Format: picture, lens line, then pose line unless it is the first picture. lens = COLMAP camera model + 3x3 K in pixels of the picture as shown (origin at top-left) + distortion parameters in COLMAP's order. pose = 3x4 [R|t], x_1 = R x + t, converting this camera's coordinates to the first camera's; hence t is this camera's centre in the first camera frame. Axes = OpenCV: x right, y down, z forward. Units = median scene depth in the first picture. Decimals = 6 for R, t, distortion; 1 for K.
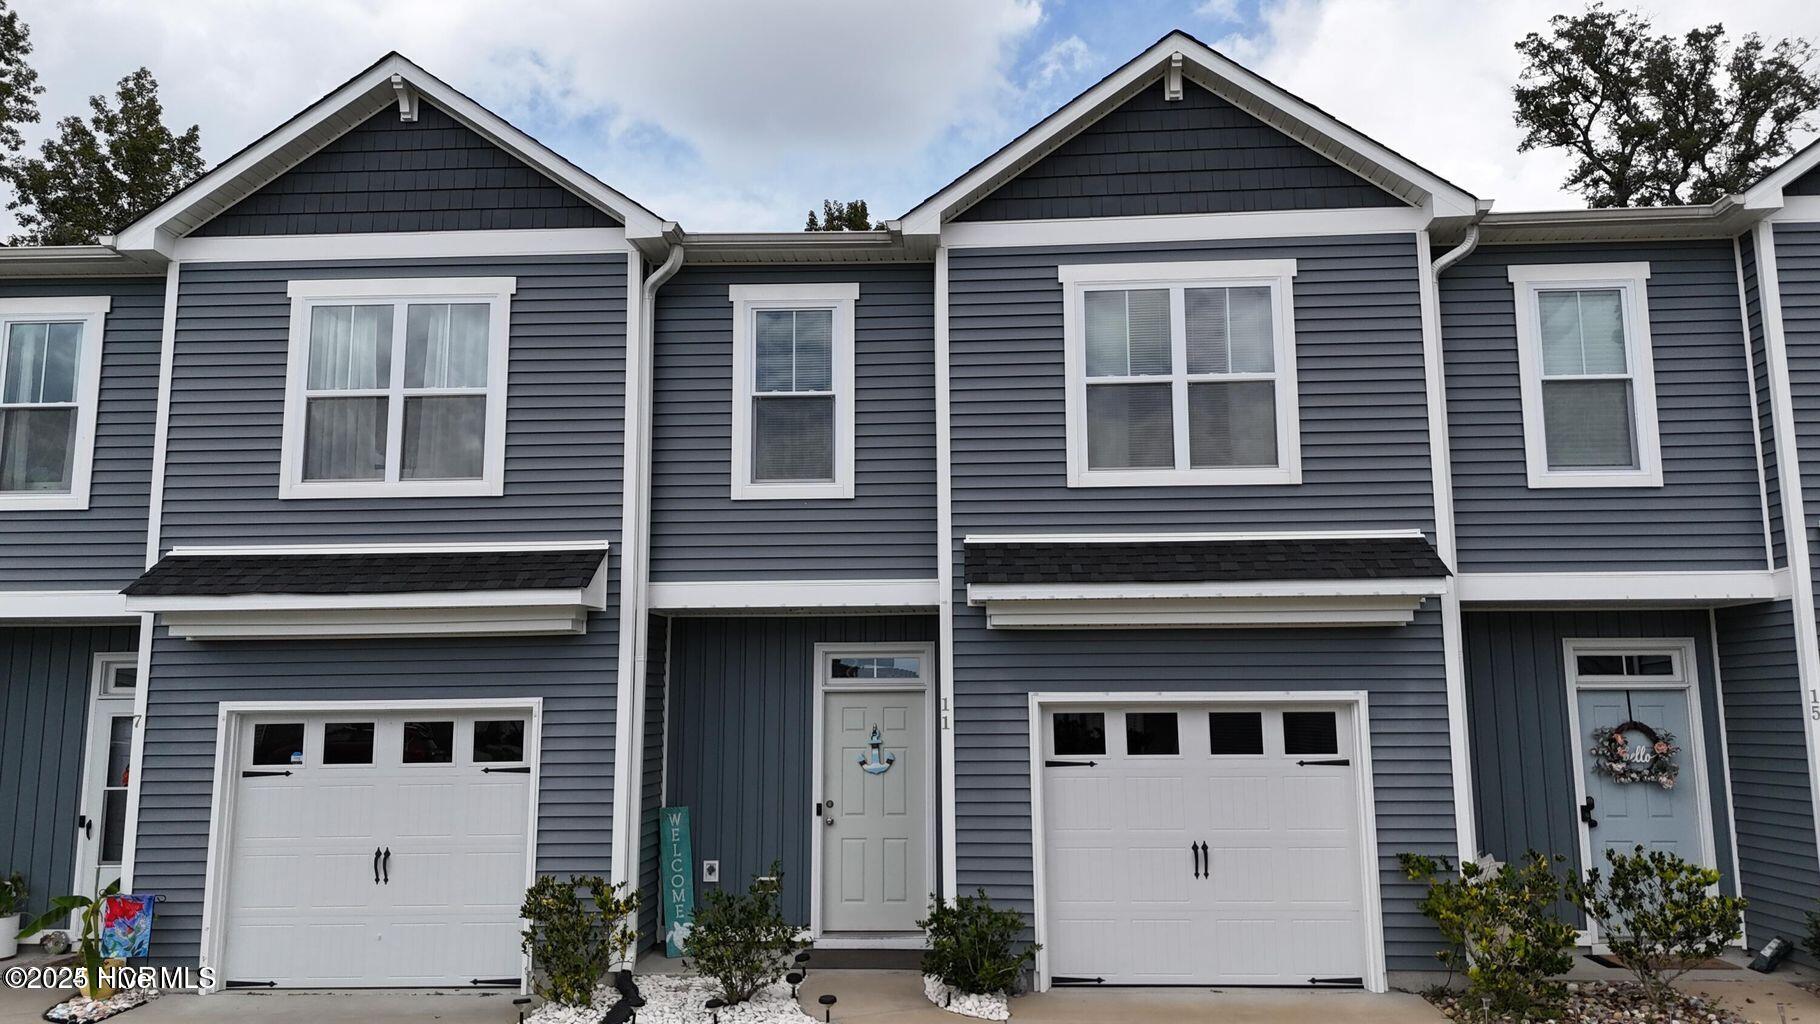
lens RADIAL K [[1353.5, 0, 910.6], [0, 1353.5, 496.8], [0, 0, 1]] dist [0.065752, -0.068995]
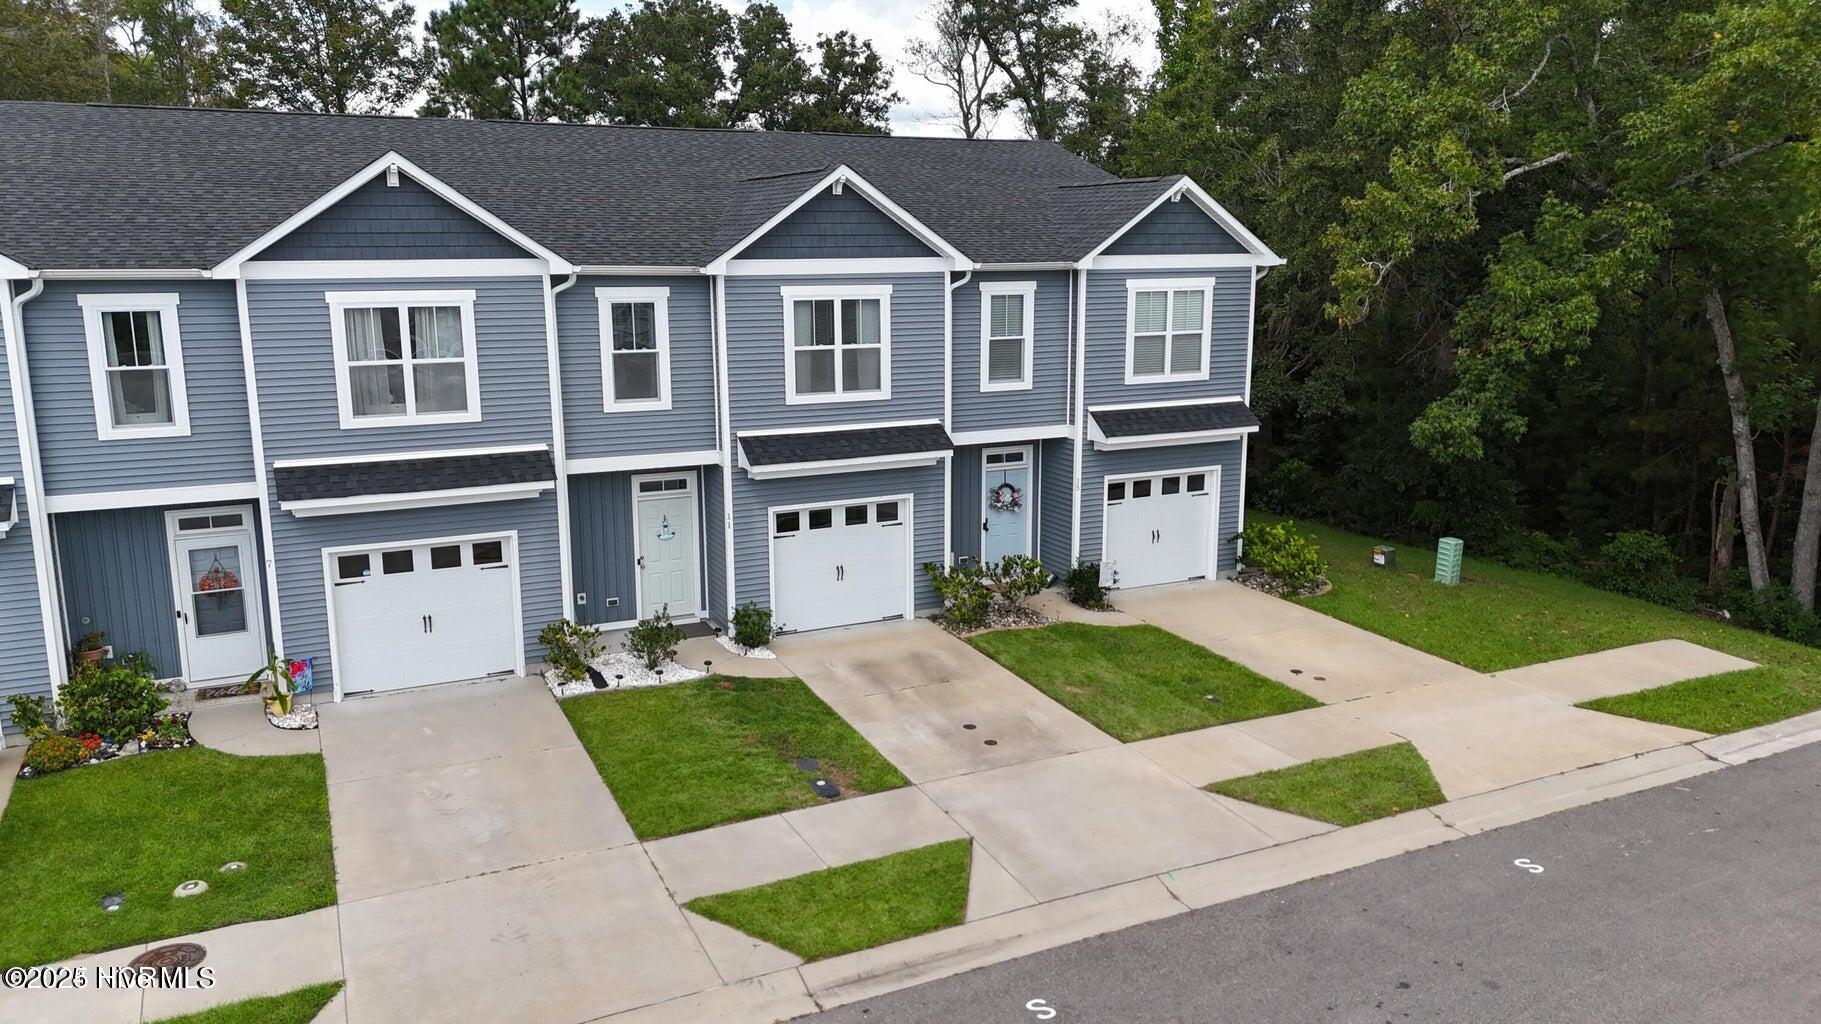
lens RADIAL K [[1354.3, 0, 941.5], [0, 1354.3, 526.4], [0, 0, 1]] dist [0.065752, -0.068995]
pose [[0.867191, -0.097042, 0.488429, -0.658865], [-0.083744, 0.938440, 0.335137, -0.513552], [-0.490884, -0.331531, 0.805680, -0.753315]]
